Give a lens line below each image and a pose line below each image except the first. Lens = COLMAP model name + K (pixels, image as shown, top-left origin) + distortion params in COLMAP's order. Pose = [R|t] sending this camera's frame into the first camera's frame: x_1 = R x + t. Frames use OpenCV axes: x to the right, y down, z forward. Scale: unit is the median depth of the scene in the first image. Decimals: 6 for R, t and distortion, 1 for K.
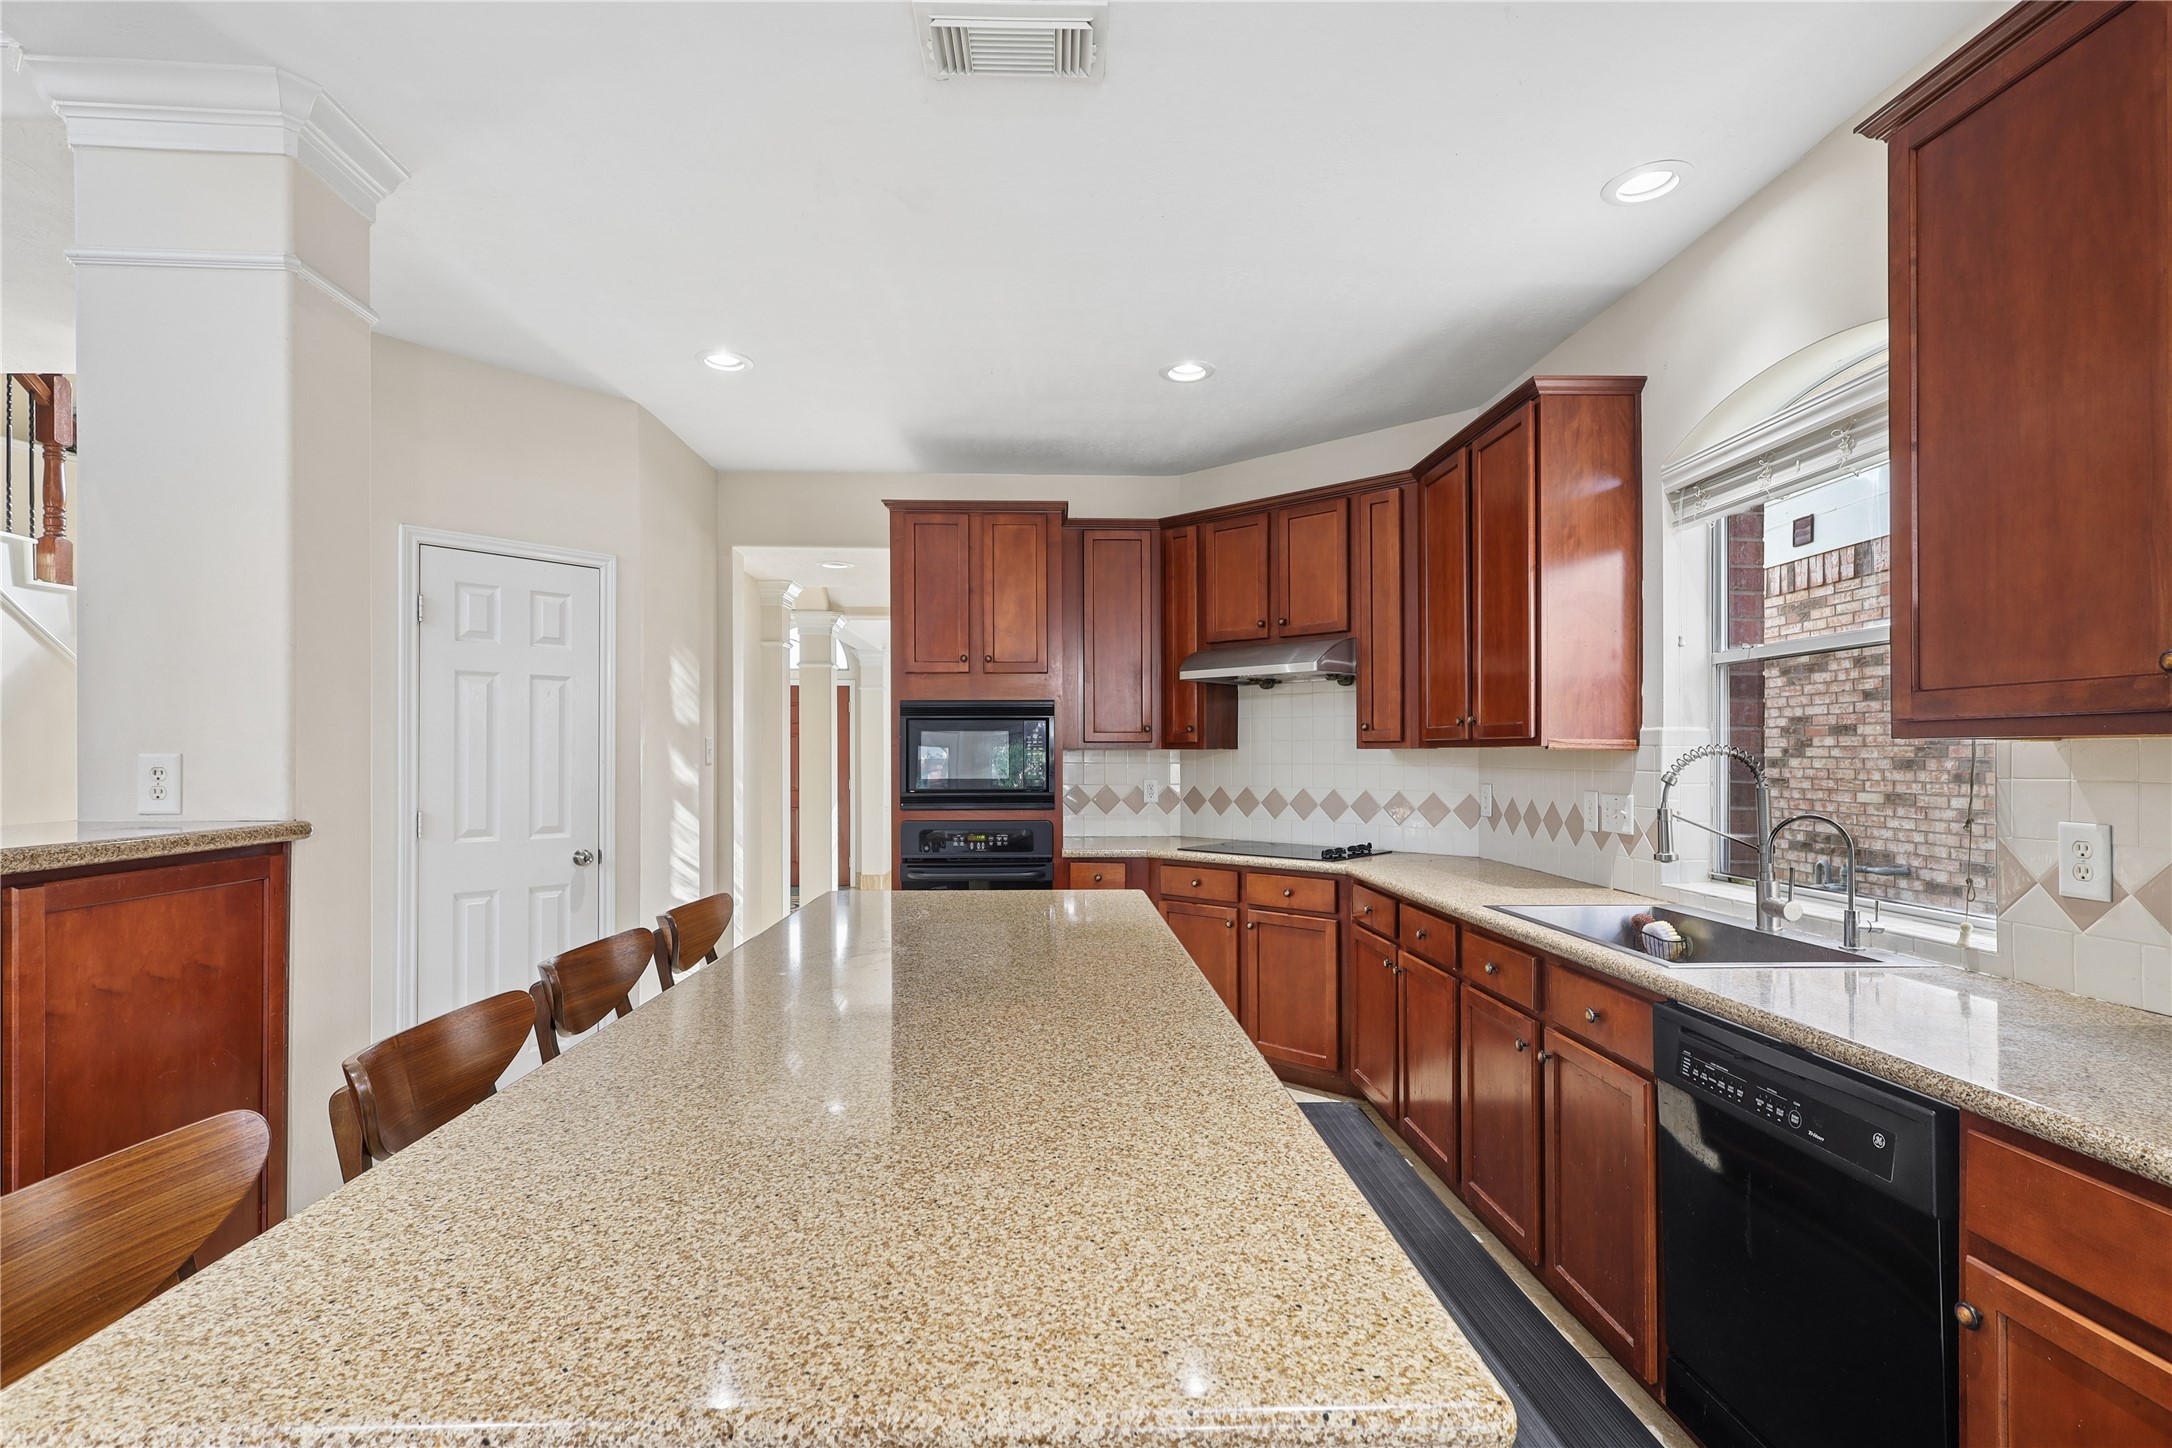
lens RADIAL K [[996.8, 0, 1077.8], [0, 996.8, 734.1], [0, 0, 1]] dist [0.002822, 0.000576]
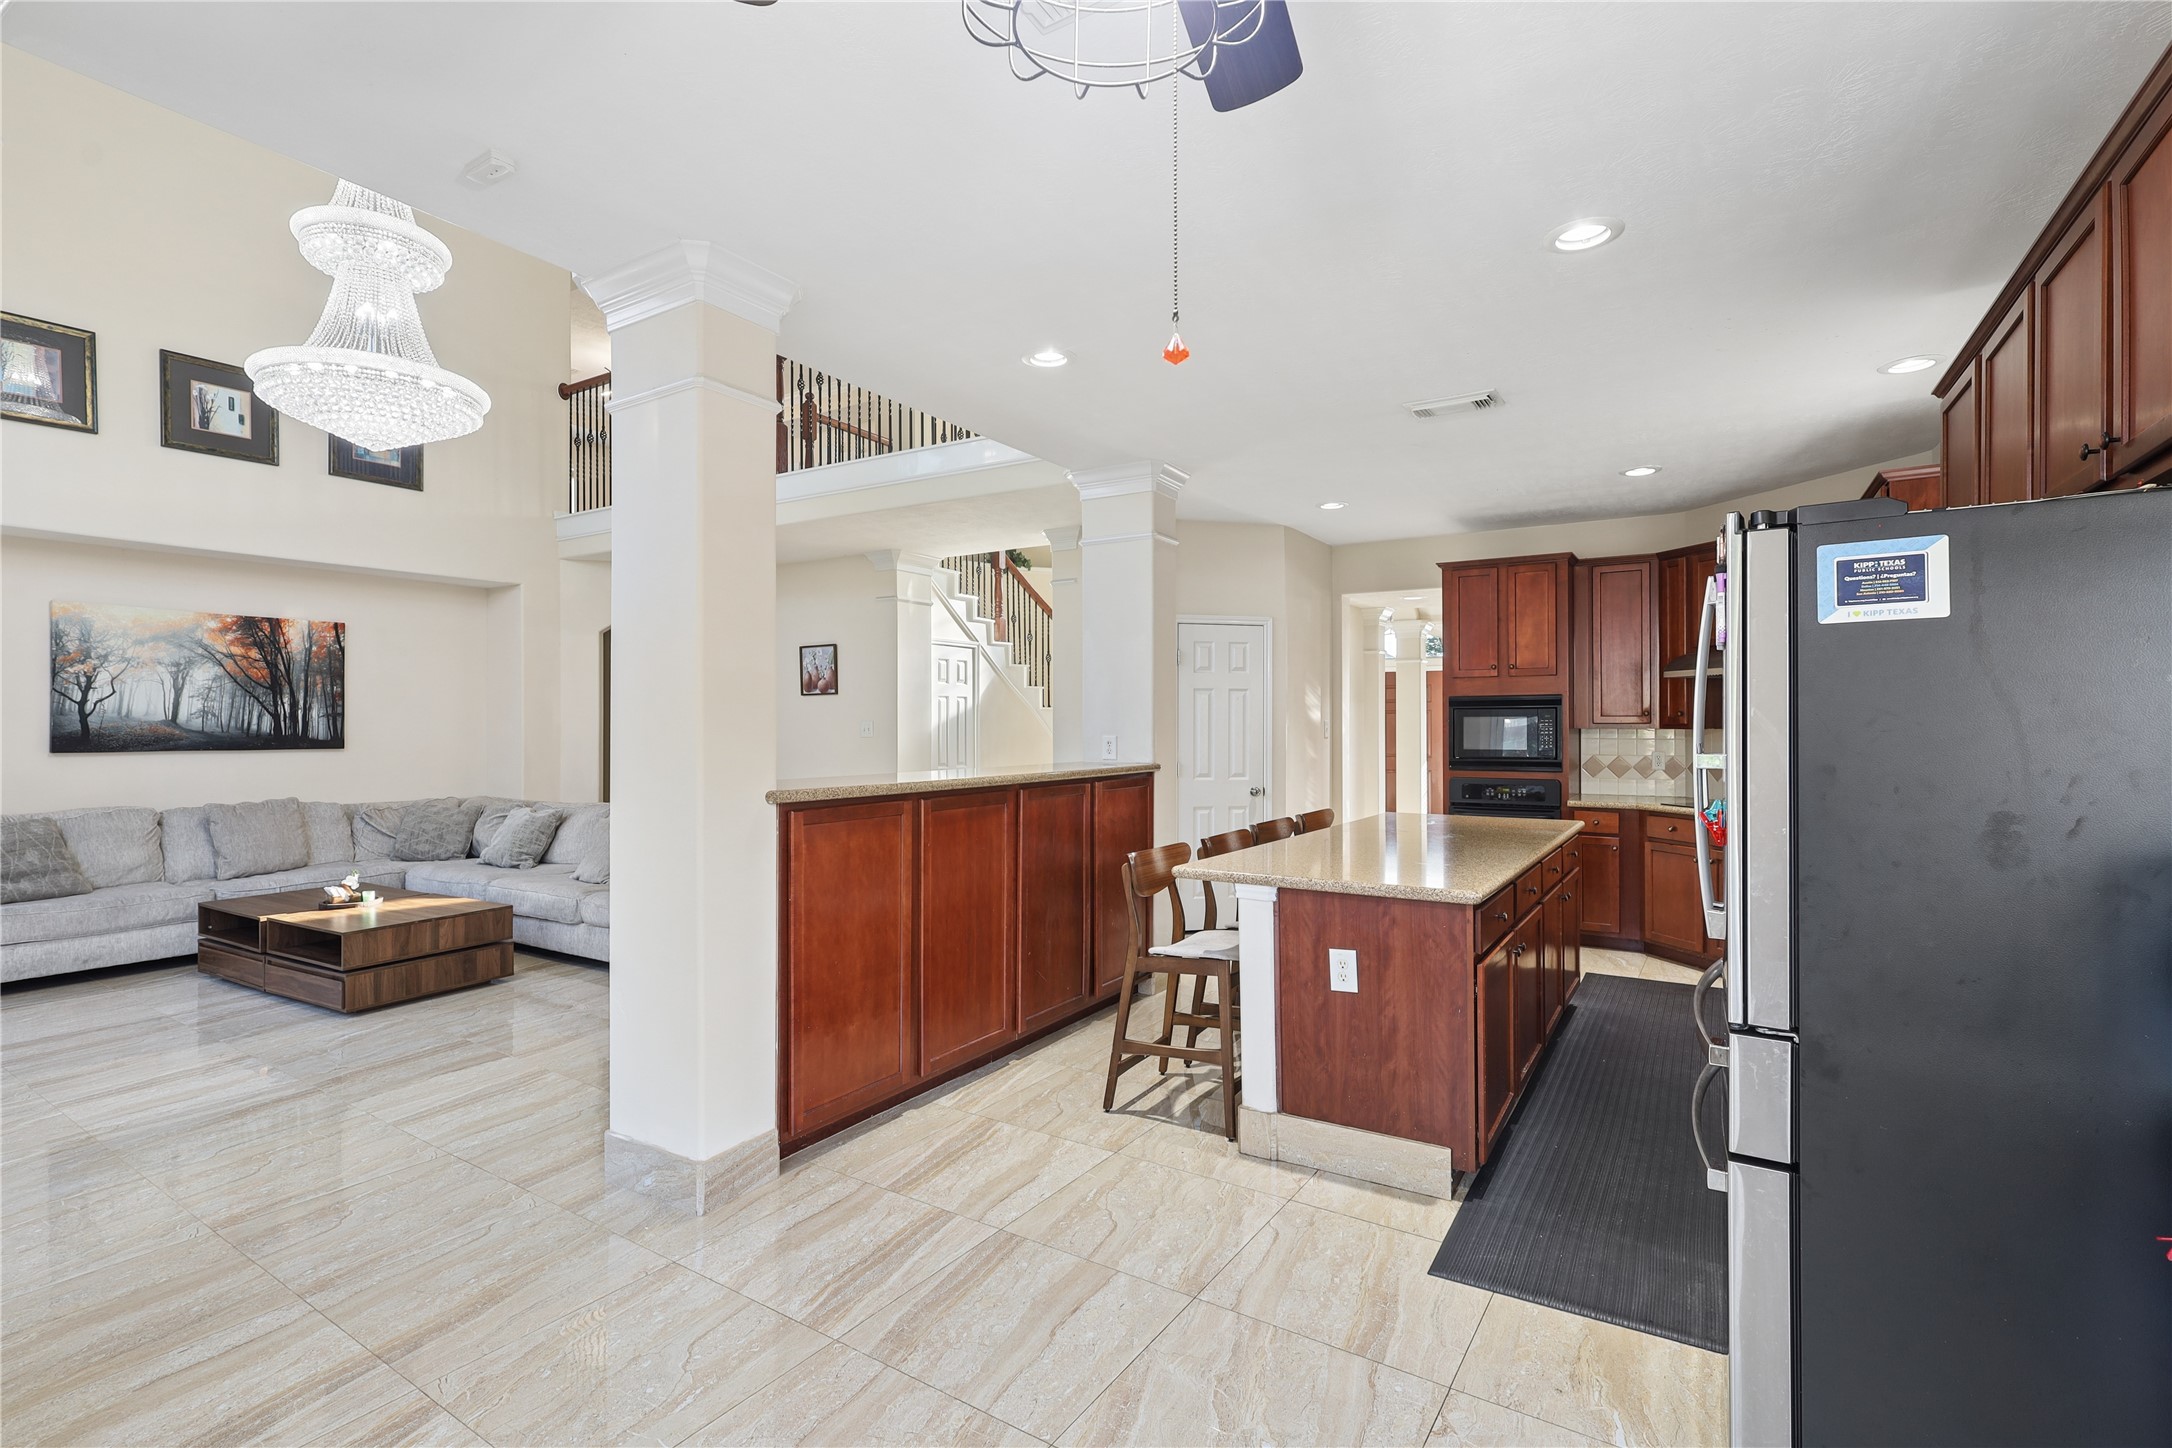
lens RADIAL K [[996.8, 0, 1077.8], [0, 996.8, 734.1], [0, 0, 1]] dist [0.002822, 0.000576]
pose [[0.818399, 0.006100, -0.574618, 0.225778], [0.013896, 0.999441, 0.030401, -0.030562], [0.574483, -0.032865, 0.817857, -0.542447]]
